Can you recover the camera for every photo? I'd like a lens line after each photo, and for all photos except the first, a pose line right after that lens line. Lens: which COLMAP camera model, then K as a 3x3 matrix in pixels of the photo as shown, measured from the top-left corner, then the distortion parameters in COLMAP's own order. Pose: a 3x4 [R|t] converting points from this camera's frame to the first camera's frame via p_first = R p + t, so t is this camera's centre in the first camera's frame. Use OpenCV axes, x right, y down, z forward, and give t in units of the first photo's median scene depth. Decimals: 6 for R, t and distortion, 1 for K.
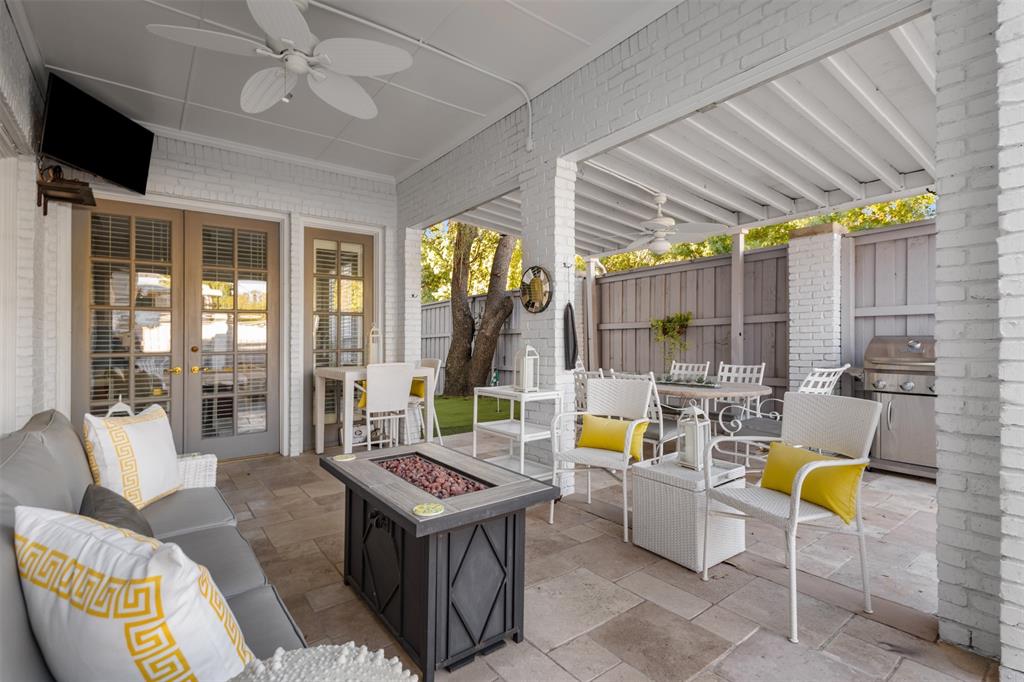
lens RADIAL K [[488.8, 0, 511.7], [0, 488.8, 337.9], [0, 0, 1]] dist [-0.001566, -0.000349]
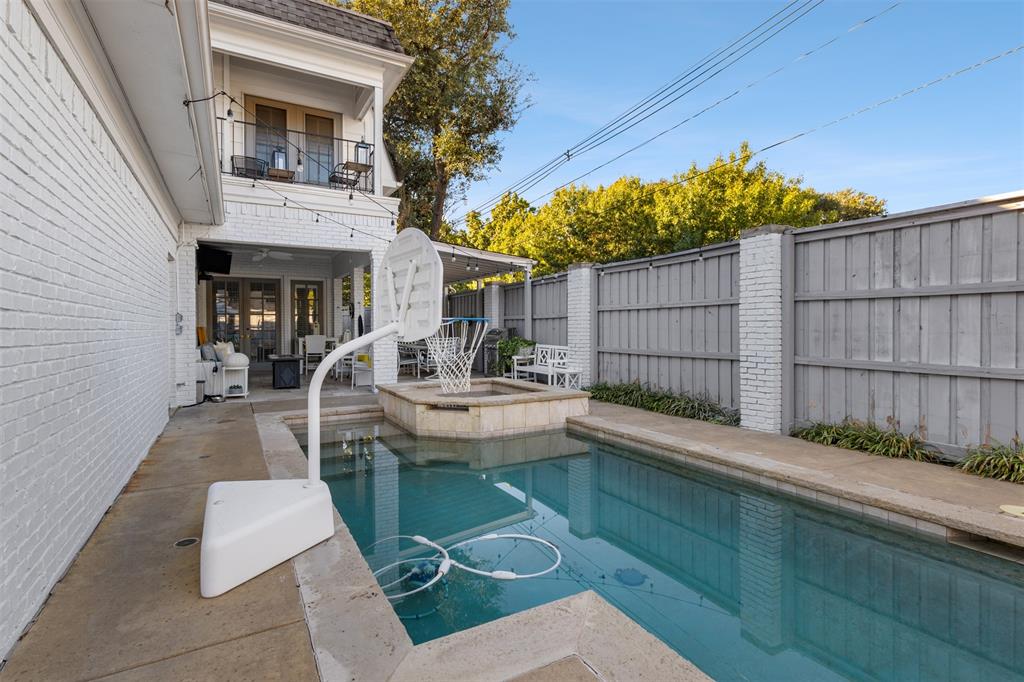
lens RADIAL K [[488.8, 0, 512.5], [0, 488.8, 335.2], [0, 0, 1]] dist [-0.001566, -0.000349]
pose [[0.988876, 0.004355, -0.148681, 1.020129], [-0.003708, 0.999982, 0.004629, 0.032144], [0.148698, -0.004026, 0.988874, -1.227197]]
